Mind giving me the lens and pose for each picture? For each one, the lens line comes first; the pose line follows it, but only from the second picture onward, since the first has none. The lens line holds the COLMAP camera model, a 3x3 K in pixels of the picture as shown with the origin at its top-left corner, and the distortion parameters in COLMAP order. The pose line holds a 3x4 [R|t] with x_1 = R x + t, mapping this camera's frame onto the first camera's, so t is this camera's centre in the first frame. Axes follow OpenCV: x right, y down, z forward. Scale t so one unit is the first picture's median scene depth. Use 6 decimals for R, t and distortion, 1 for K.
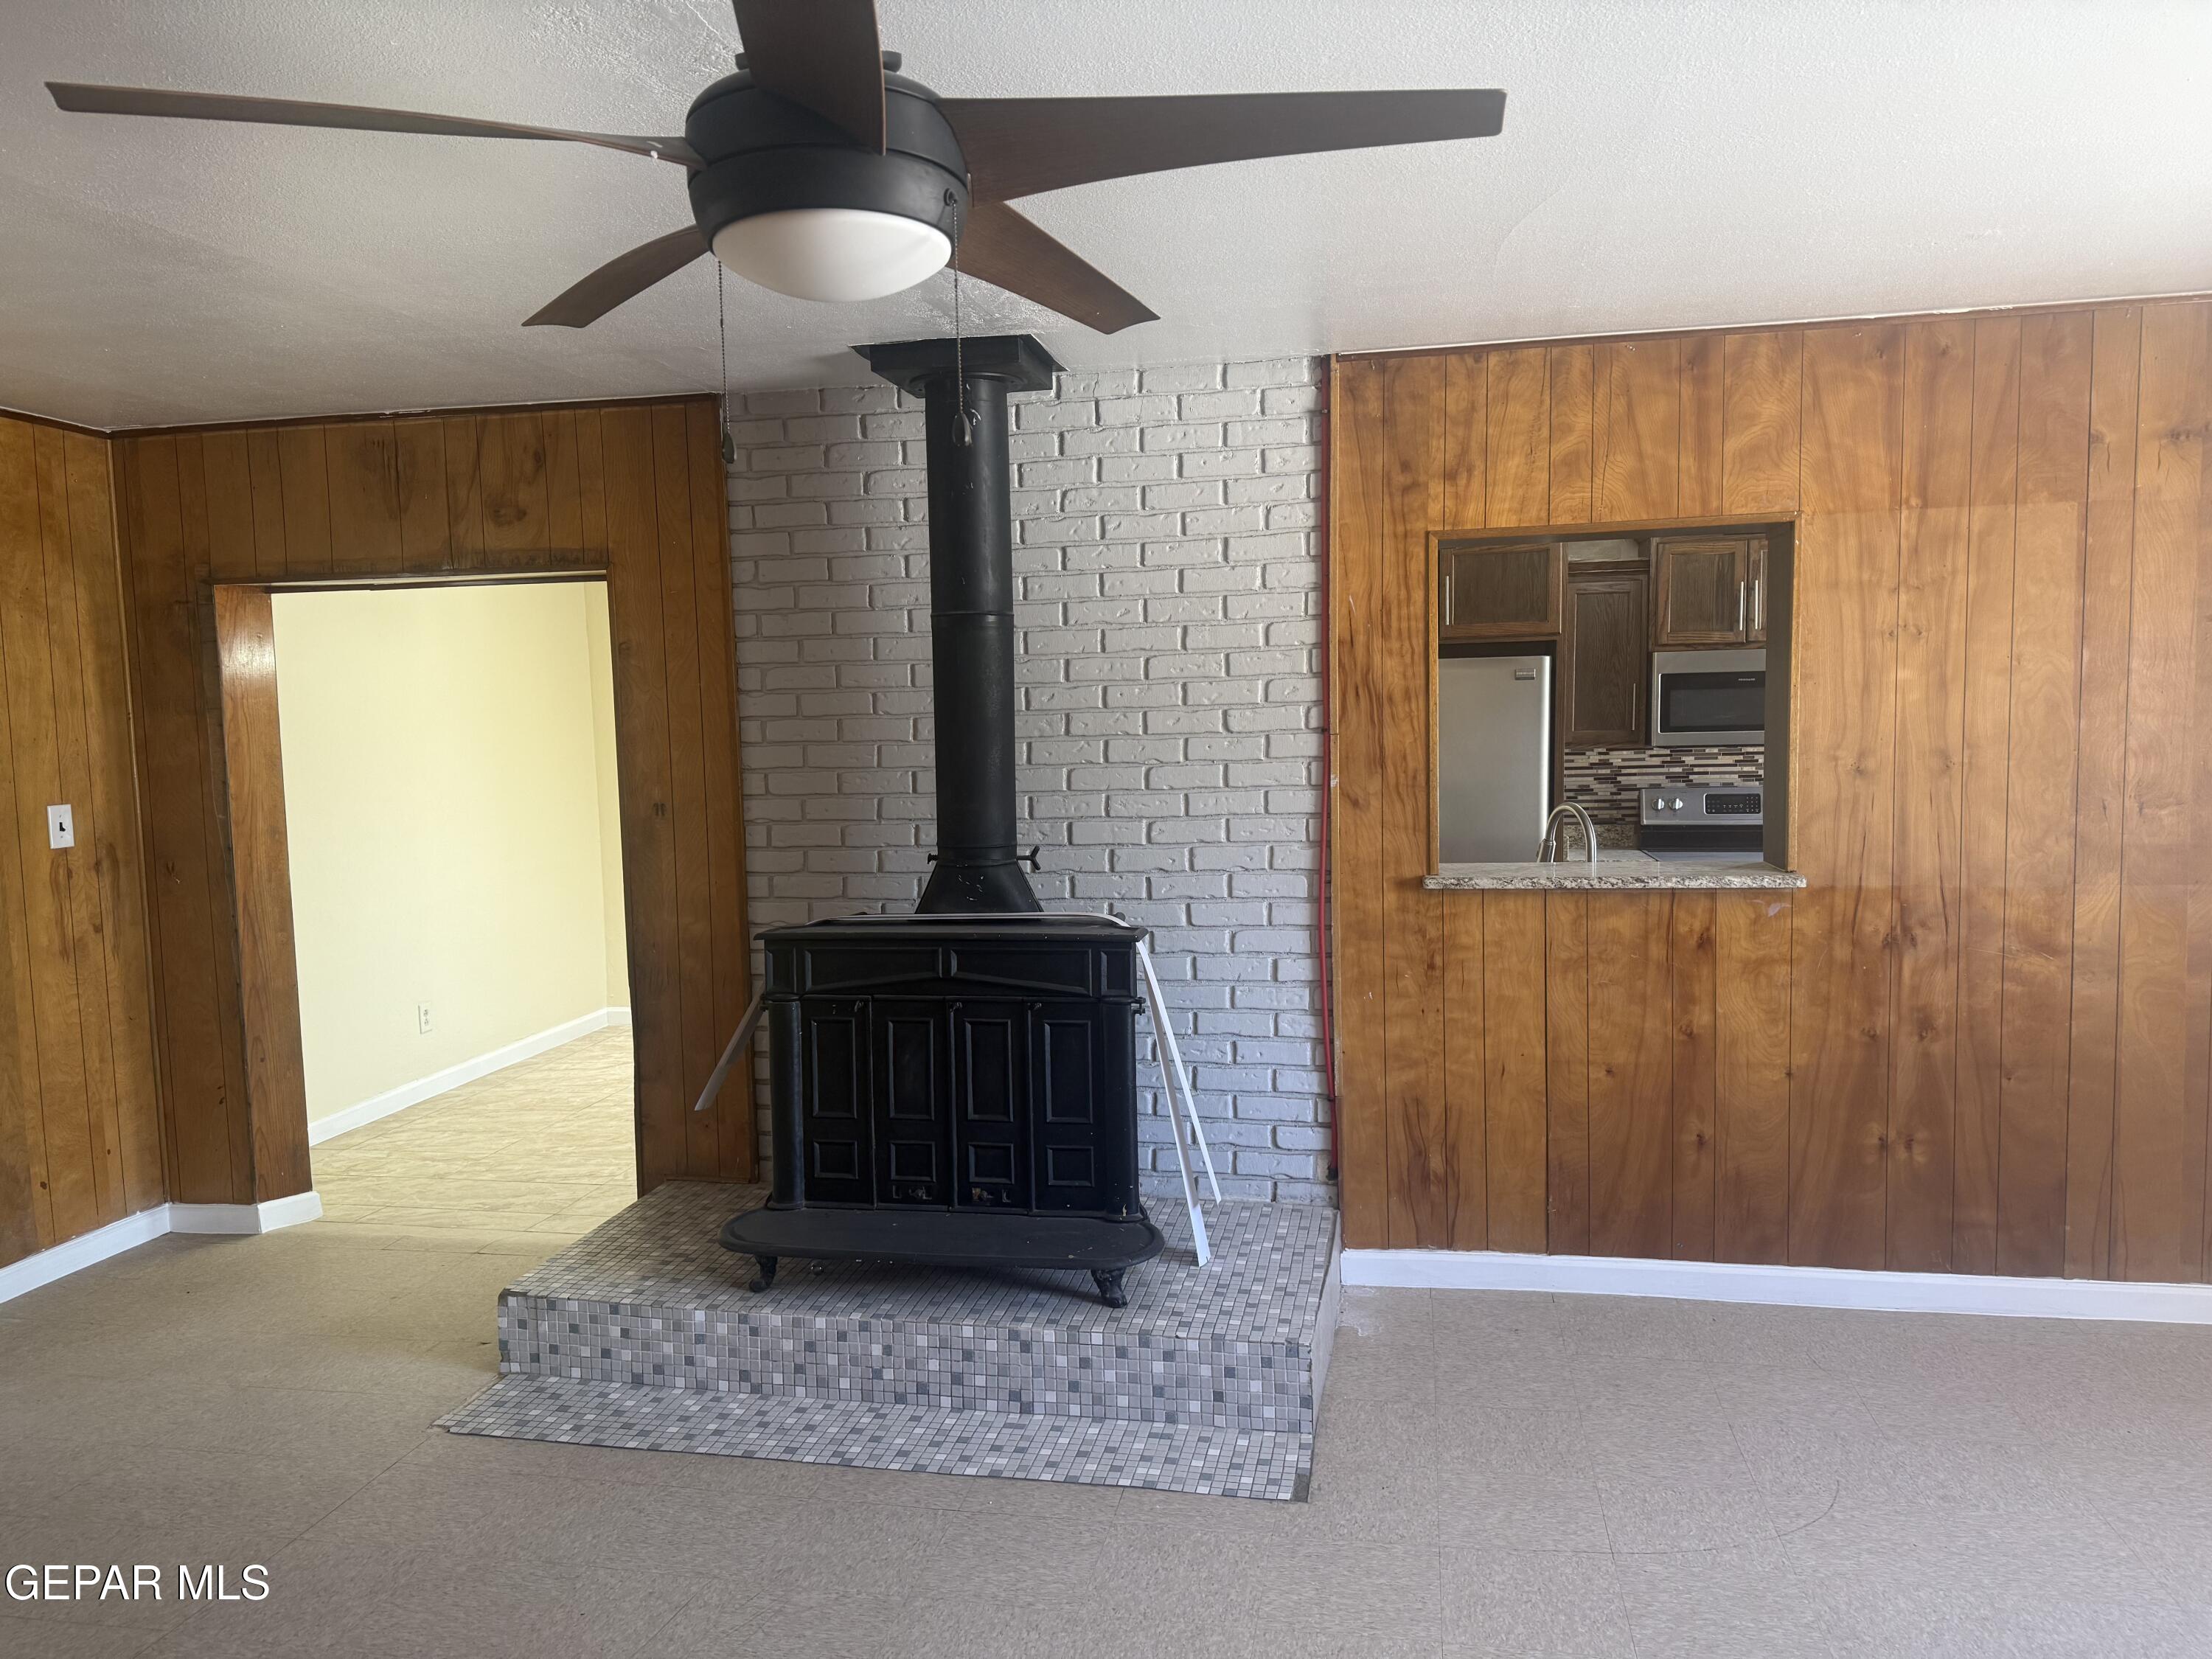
lens RADIAL K [[1539.8, 0, 1104.8], [0, 1539.8, 832.7], [0, 0, 1]] dist [0.042299, -0.033098]
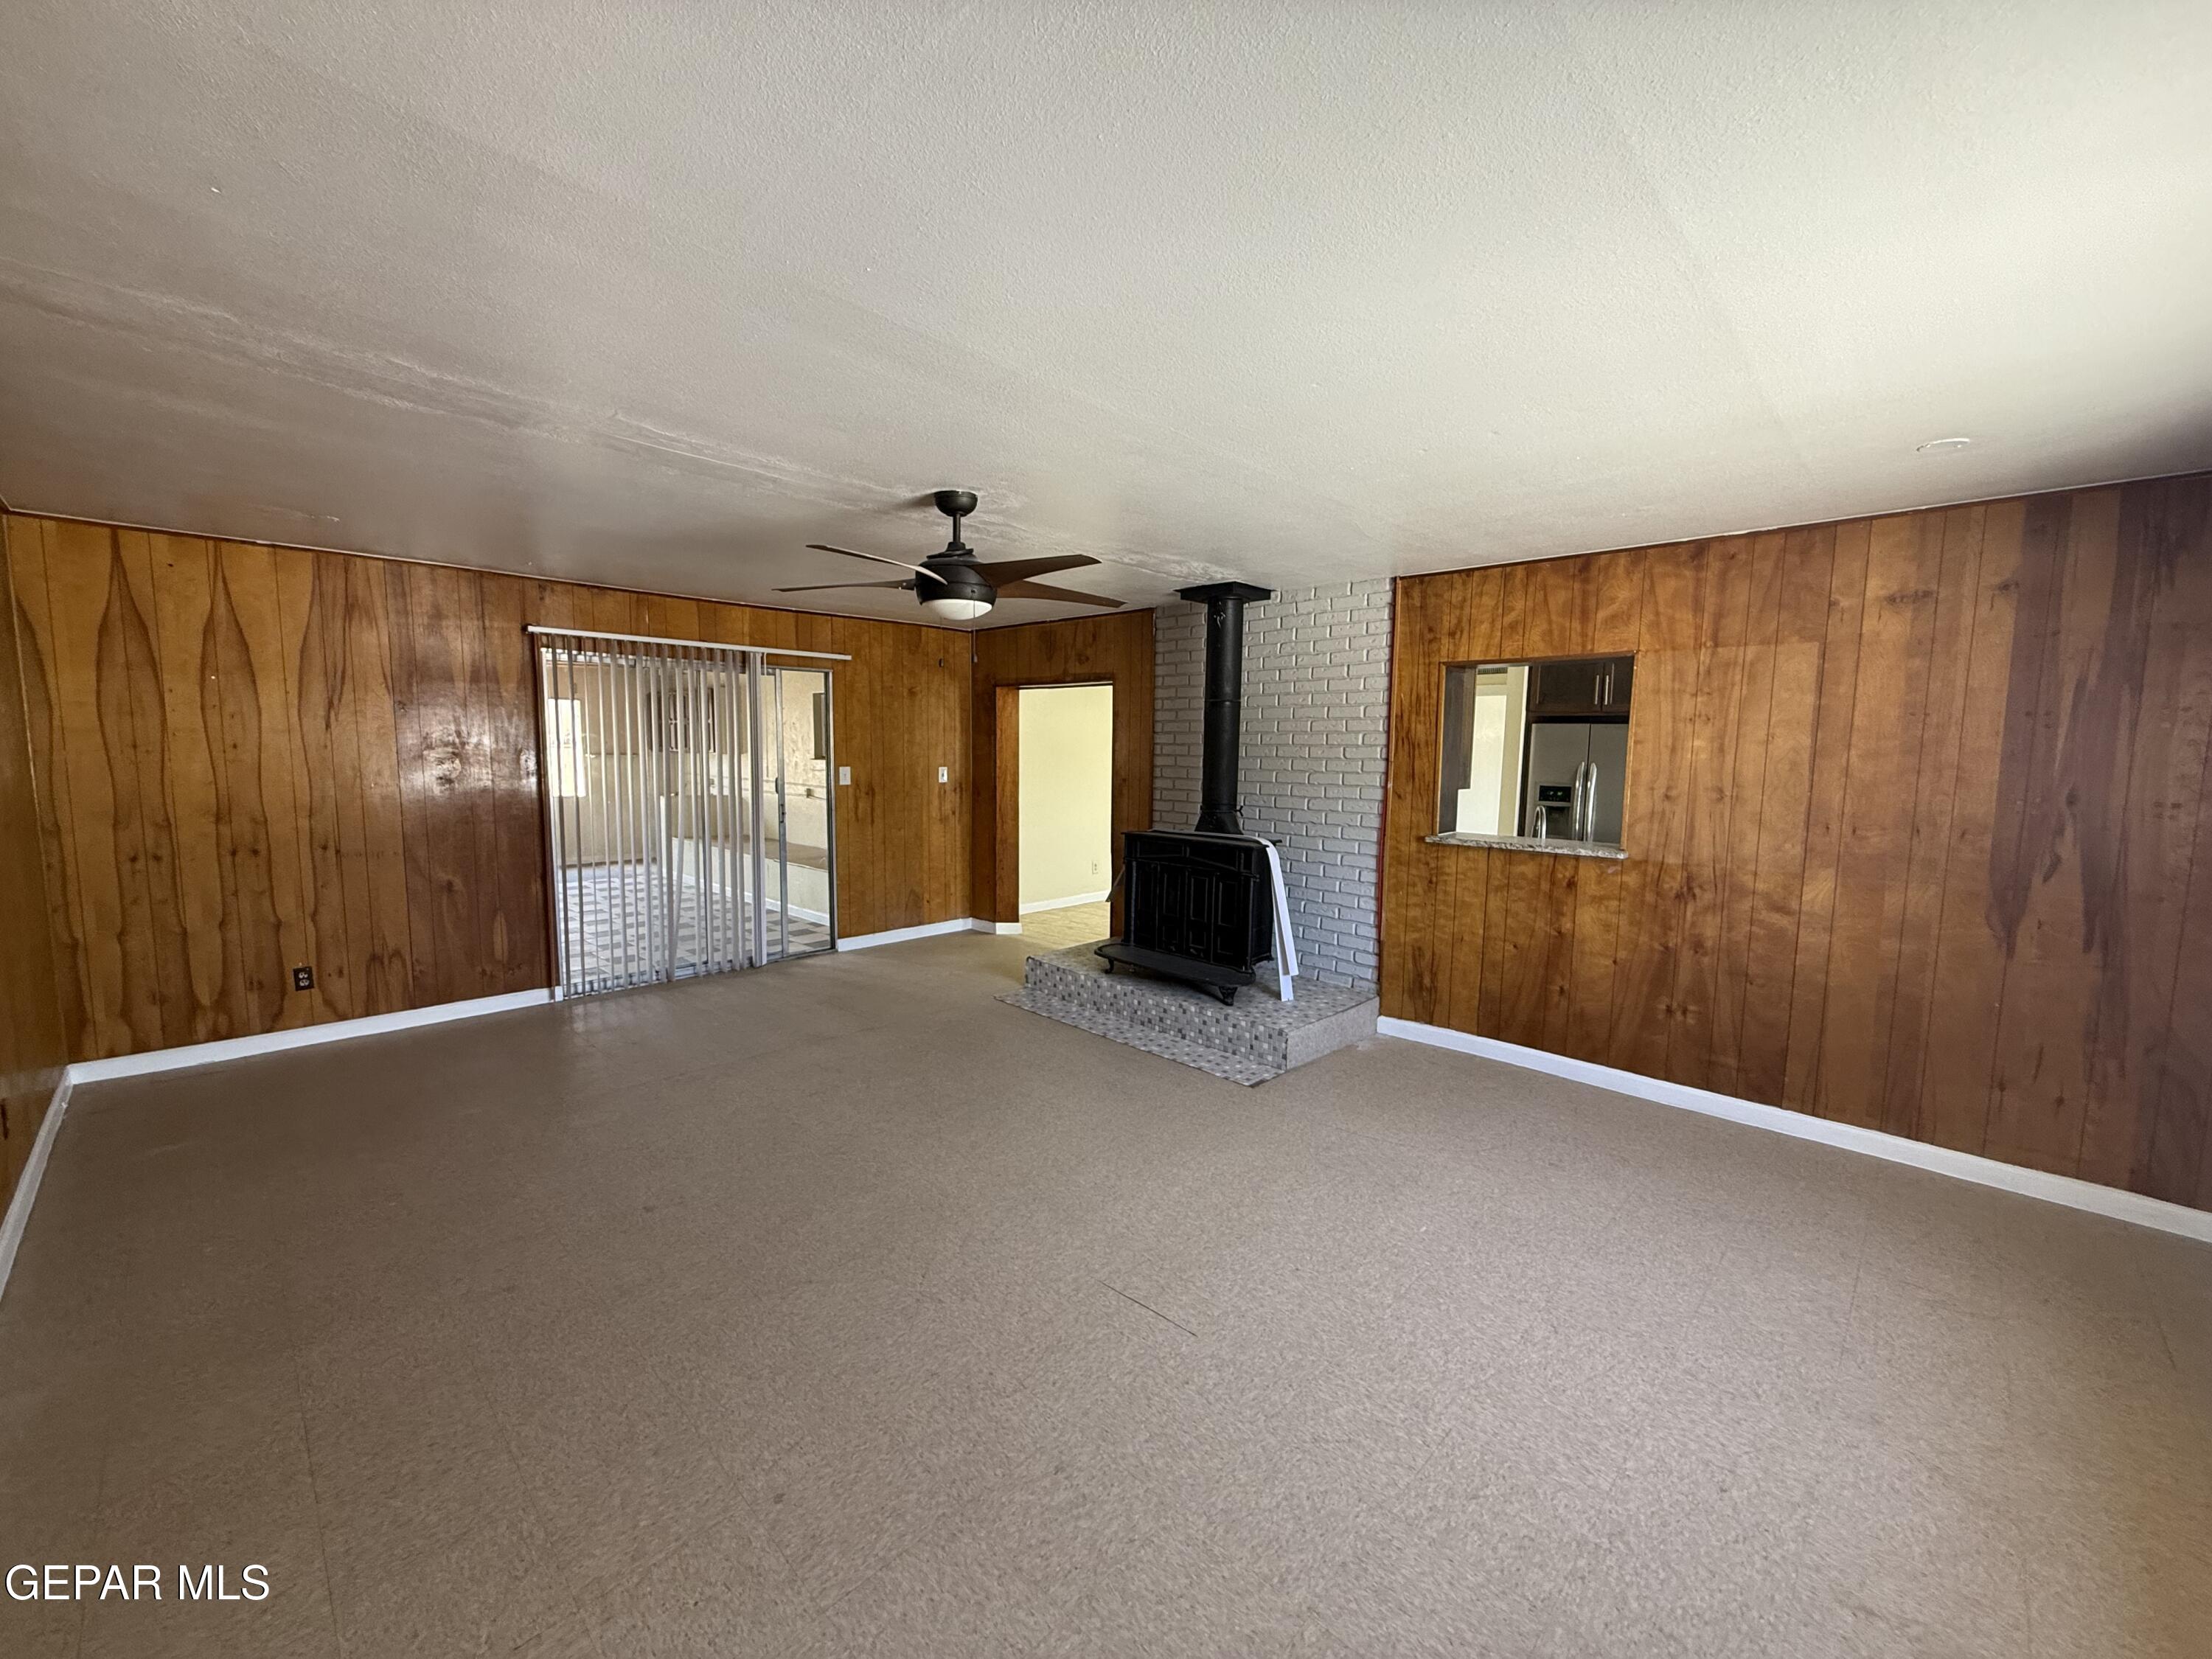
lens RADIAL K [[881.0, 0, 1102.4], [0, 881.0, 820.3], [0, 0, 1]] dist [0.000197, 0.000112]
pose [[0.836632, 0.082609, -0.541500, 0.473408], [-0.076588, 0.996493, 0.033690, 0.002458], [0.542384, 0.013286, 0.840026, -0.182103]]
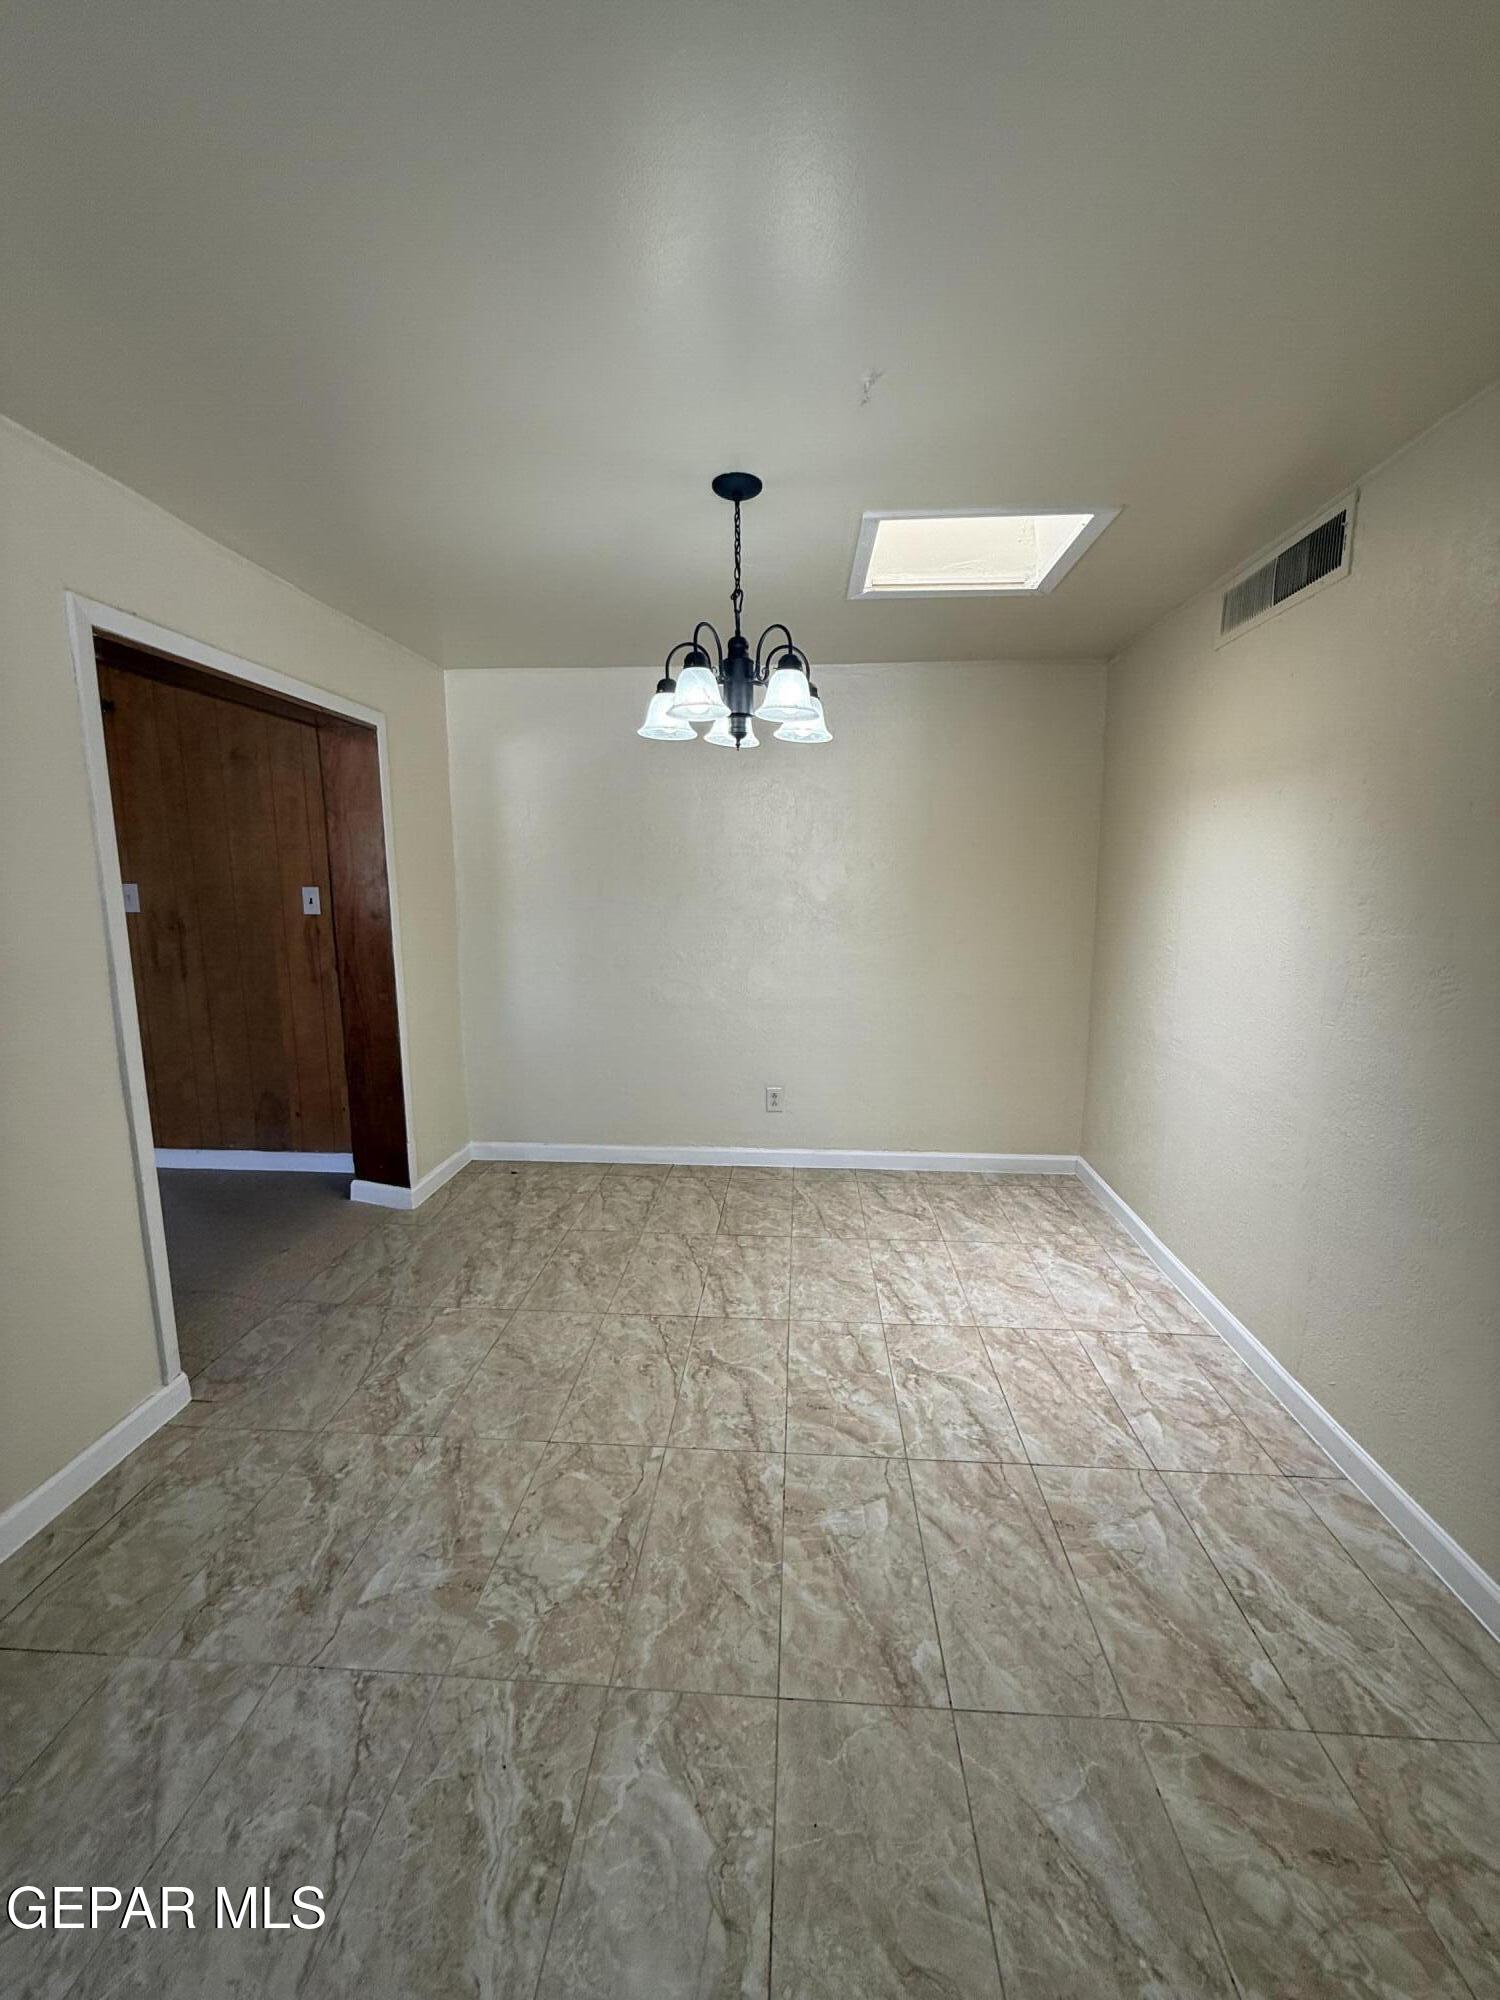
lens RADIAL K [[796.5, 0, 740.8], [0, 796.5, 1013.0], [0, 0, 1]] dist [0.000197, 0.000112]
pose [[0.117483, 0.192867, -0.974166, 0.205654], [-0.081300, 0.979535, 0.184125, -0.084962], [0.989741, 0.057568, 0.130759, 1.487781]]
